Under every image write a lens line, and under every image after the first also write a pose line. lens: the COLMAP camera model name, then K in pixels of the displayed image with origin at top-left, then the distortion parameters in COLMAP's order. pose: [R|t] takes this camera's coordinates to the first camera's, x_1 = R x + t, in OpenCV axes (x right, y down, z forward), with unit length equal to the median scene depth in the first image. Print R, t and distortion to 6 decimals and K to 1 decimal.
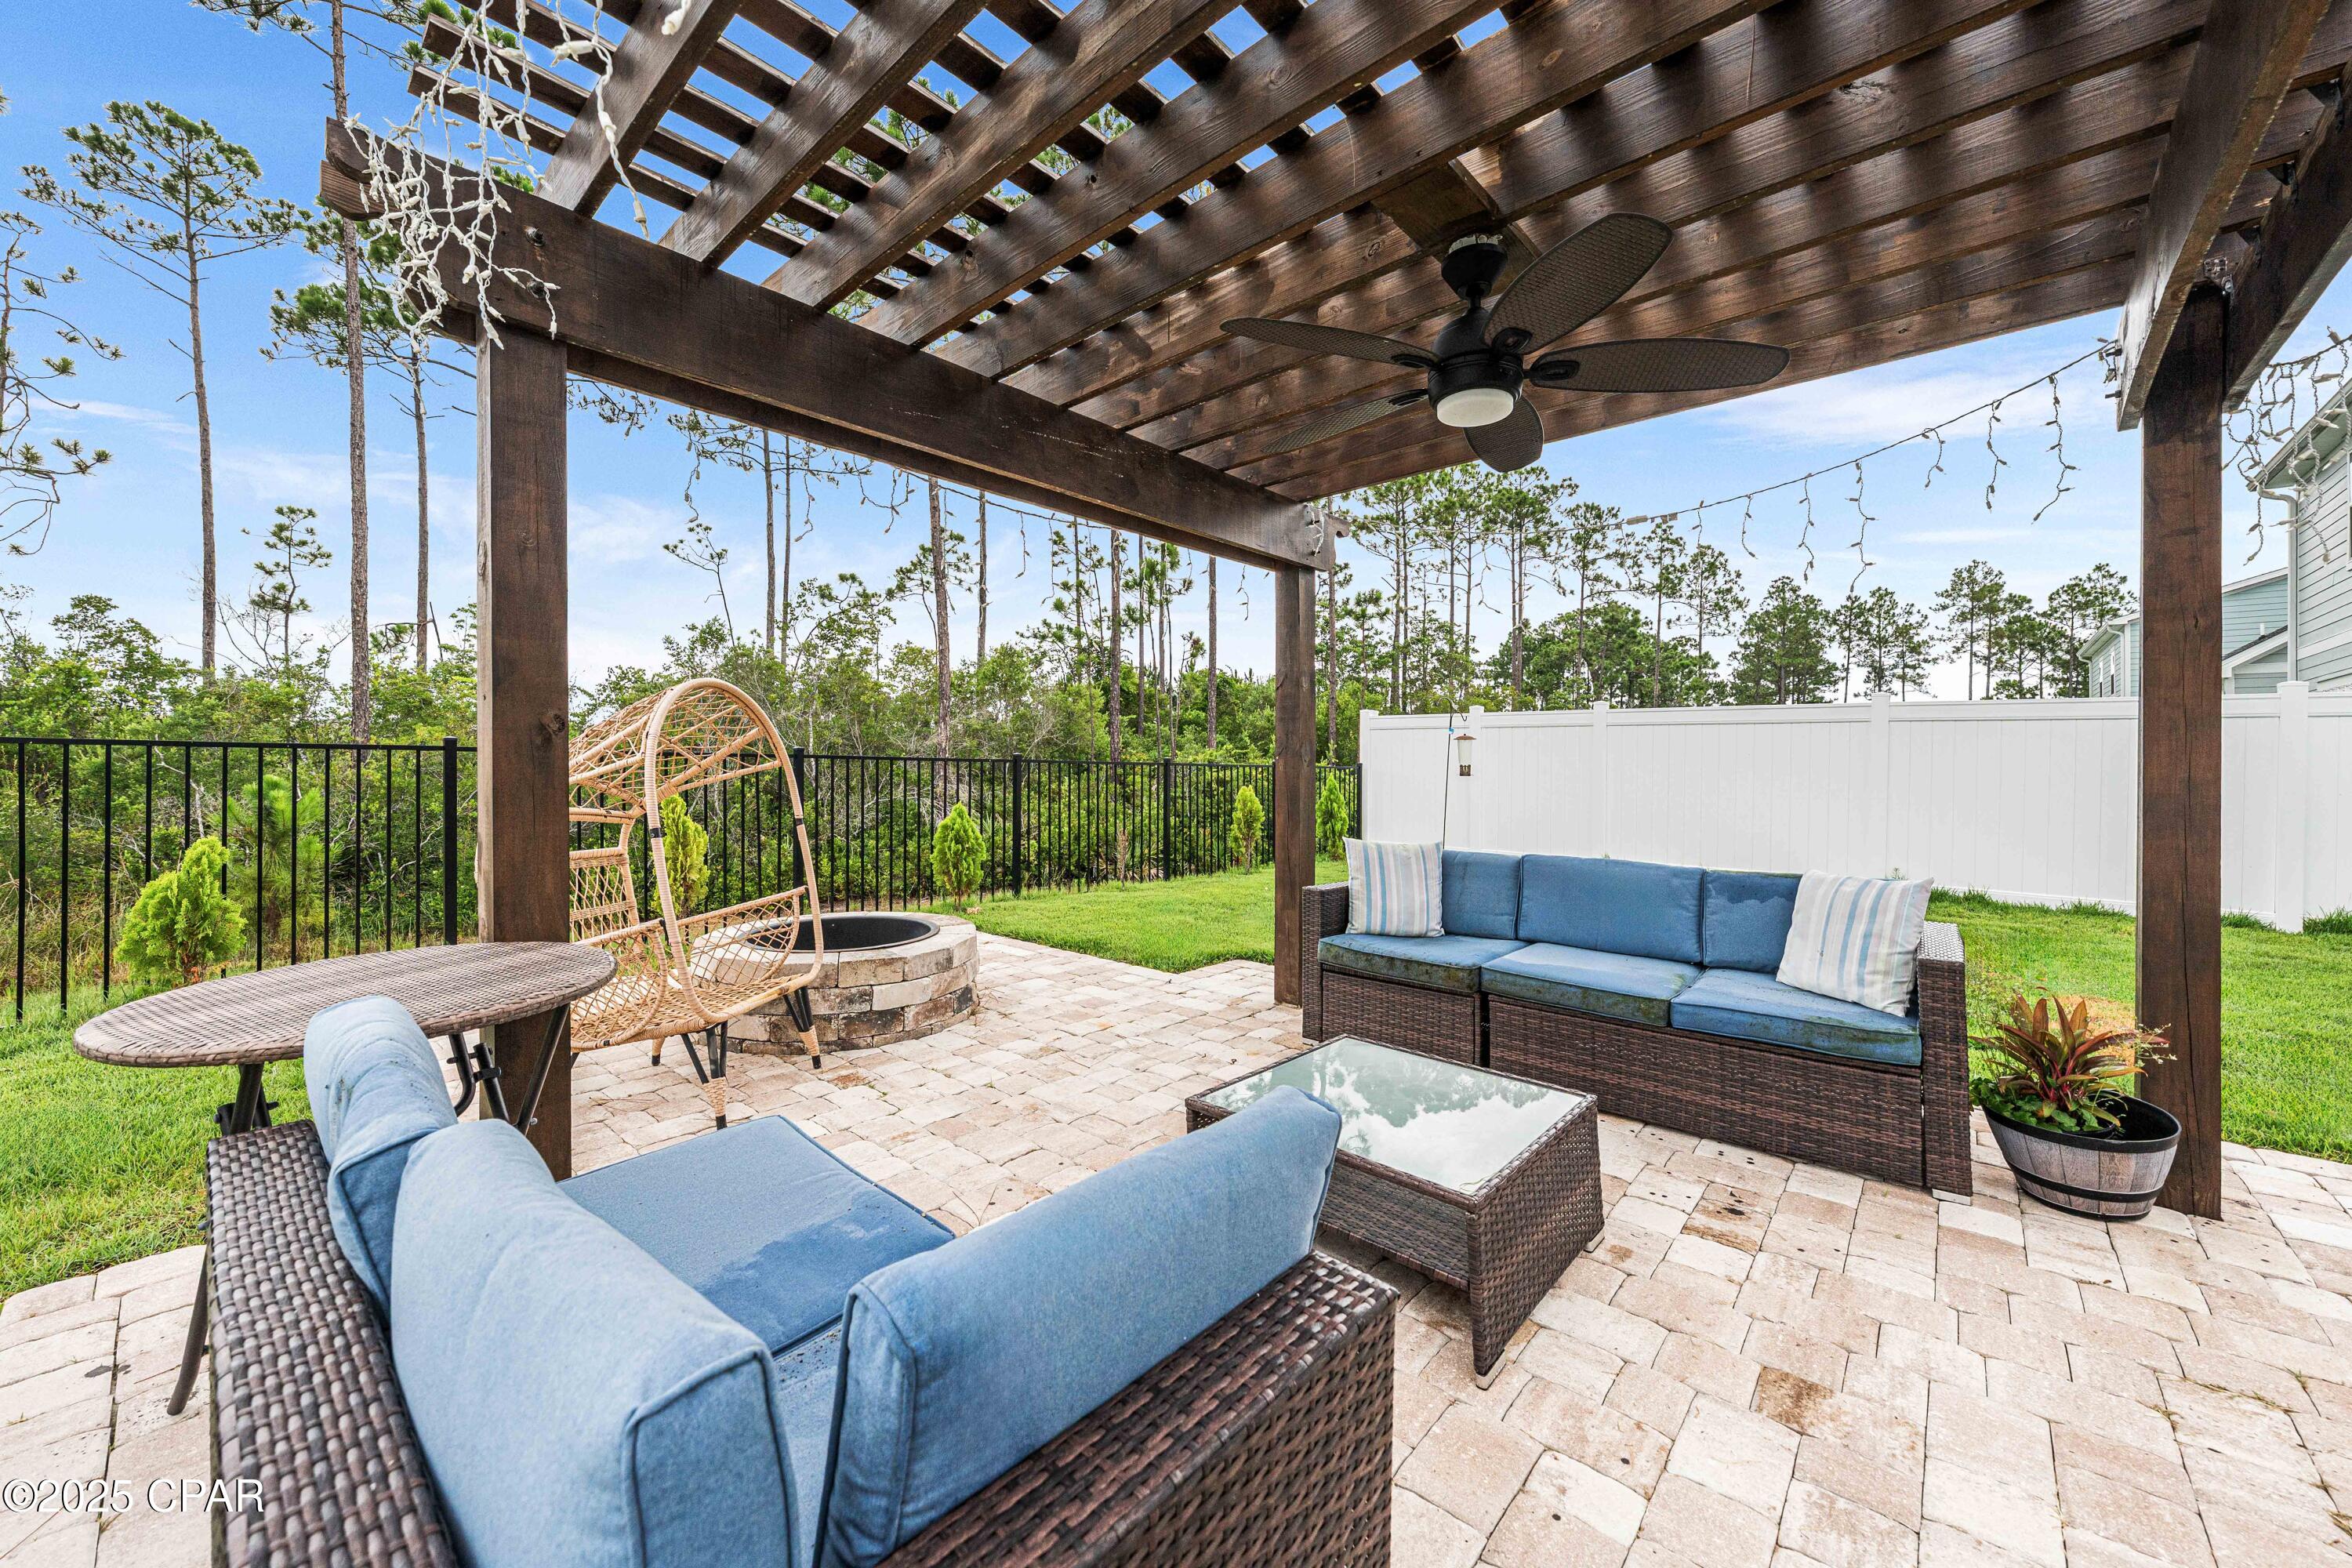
lens RADIAL K [[873.6, 0, 1201.6], [0, 873.6, 788.6], [0, 0, 1]] dist [-0.001328, 0.000409]
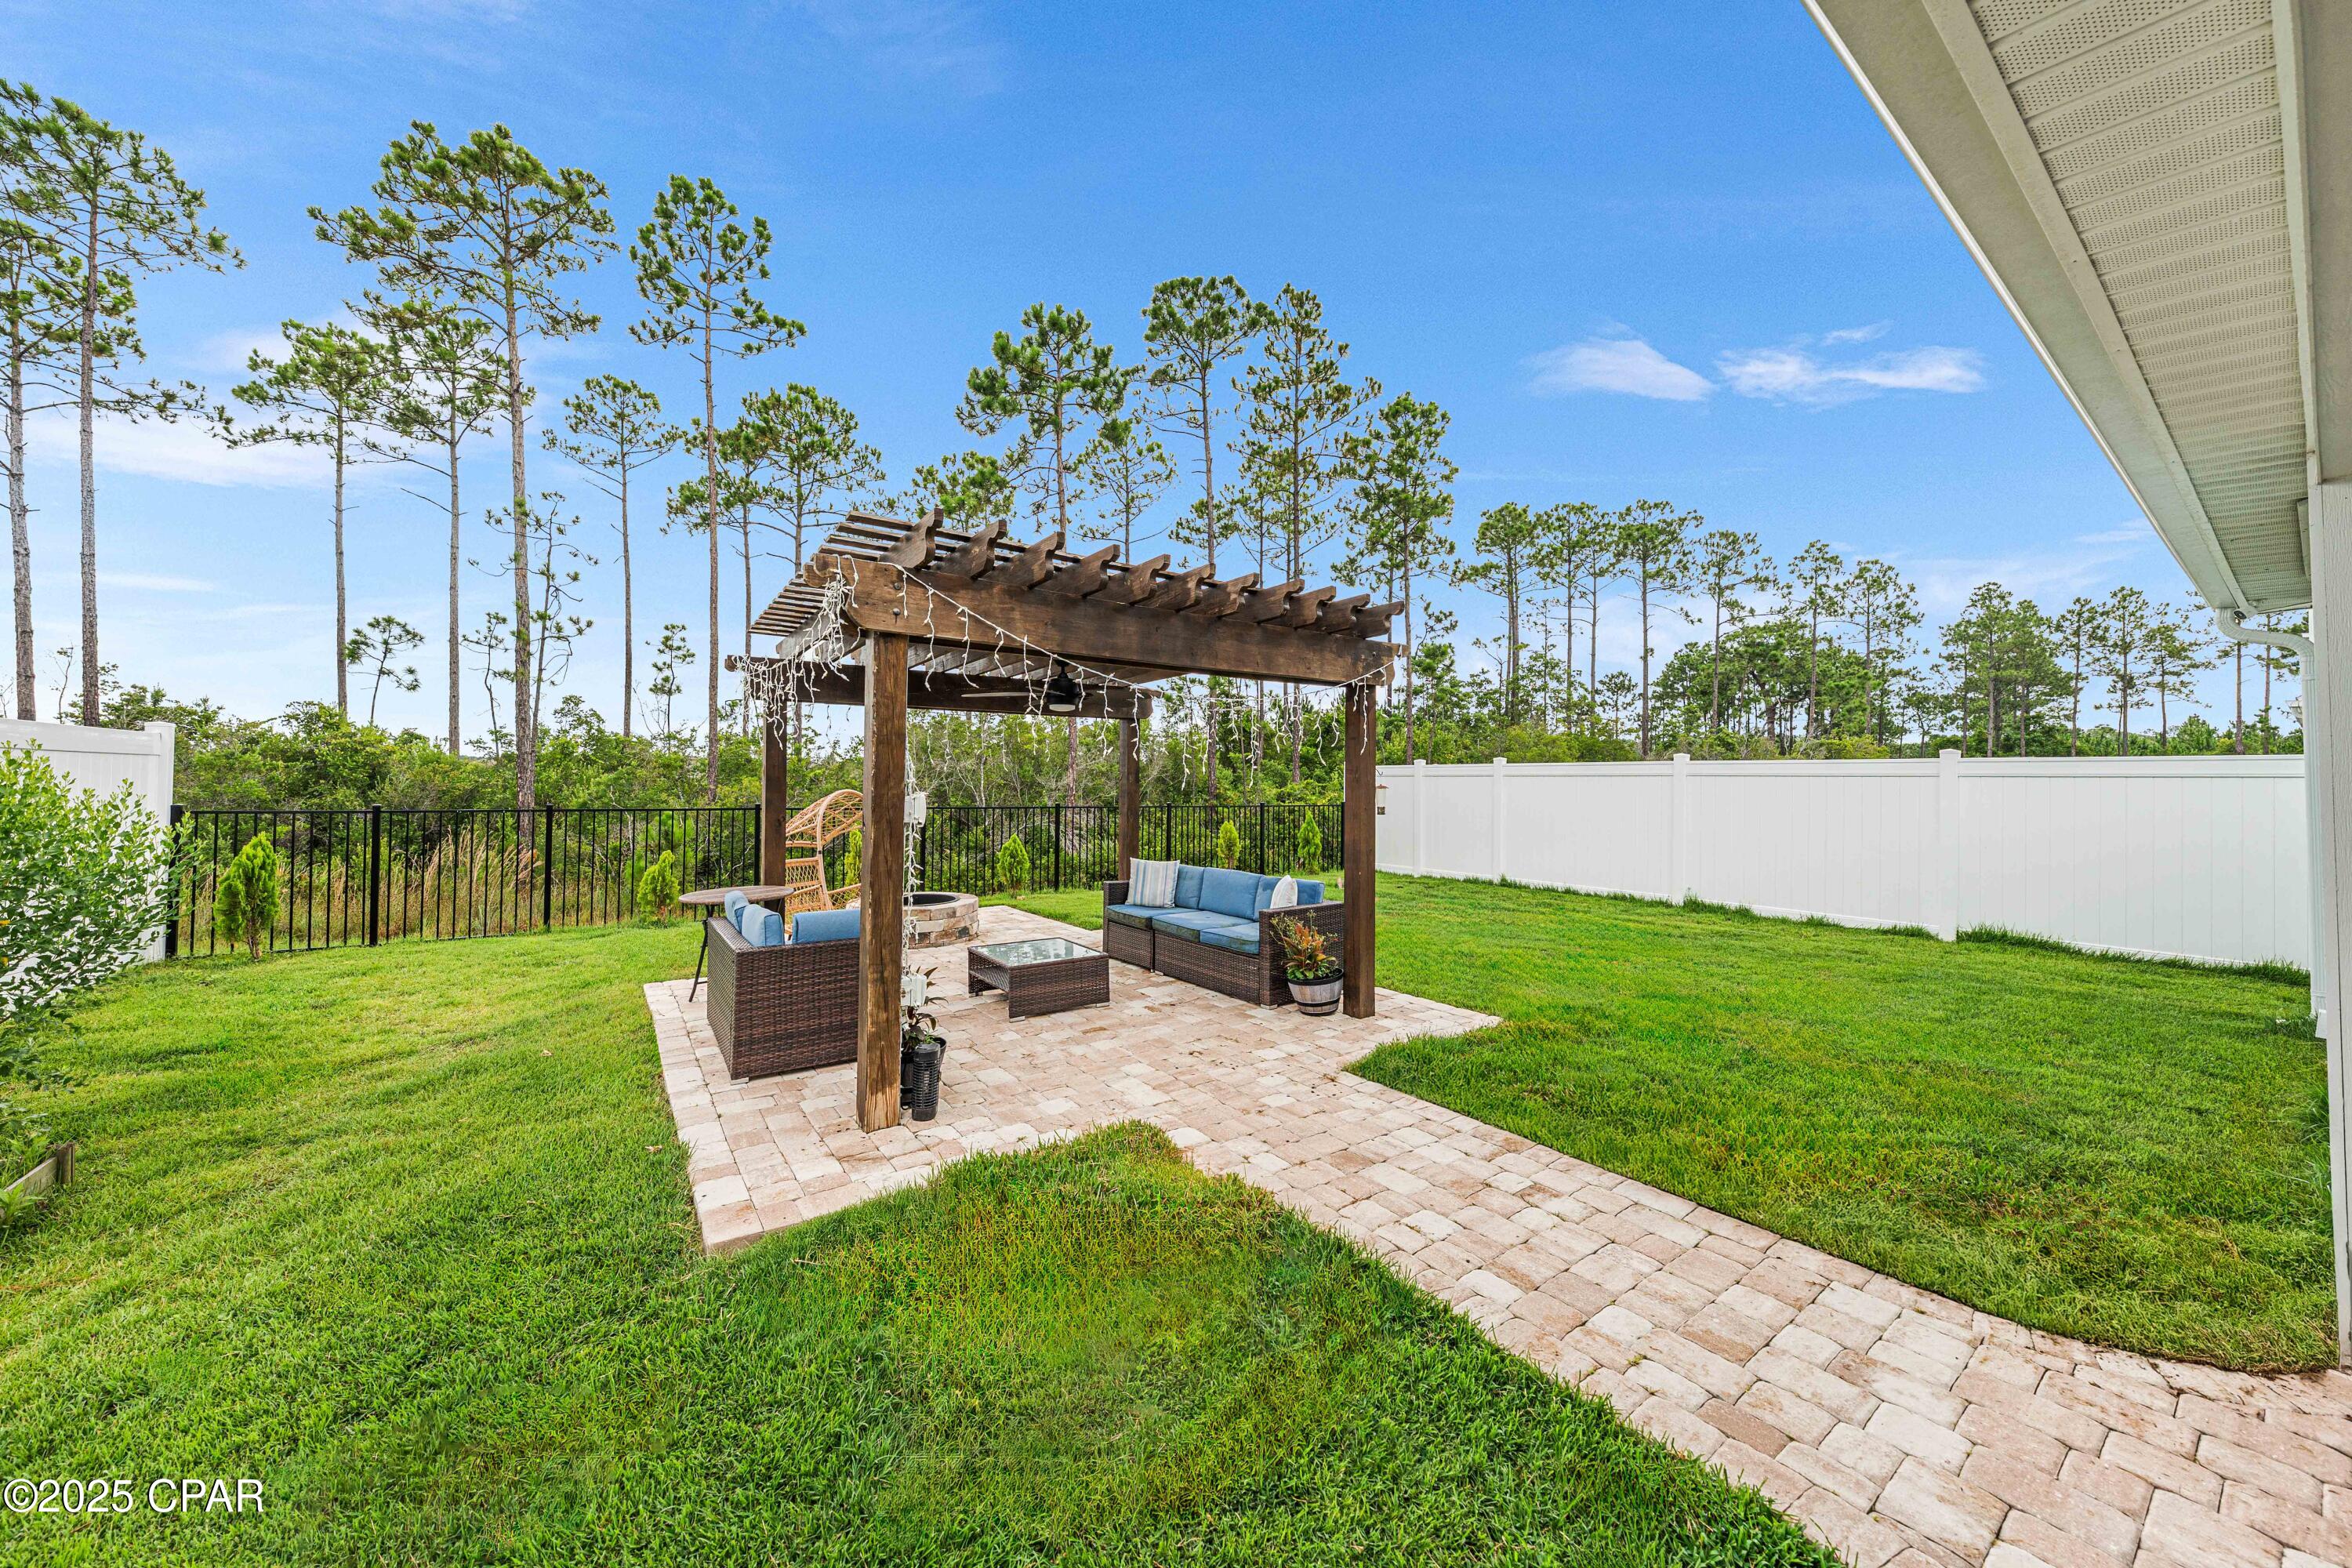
lens RADIAL K [[809.4, 0, 1176.0], [0, 809.4, 784.0], [0, 0, 1]] dist [-0.000555, -0.000310]
pose [[0.971600, -0.007014, -0.236525, 0.121971], [-0.000353, 0.999517, -0.031088, -0.009751], [0.236629, 0.030289, 0.971128, -0.137720]]
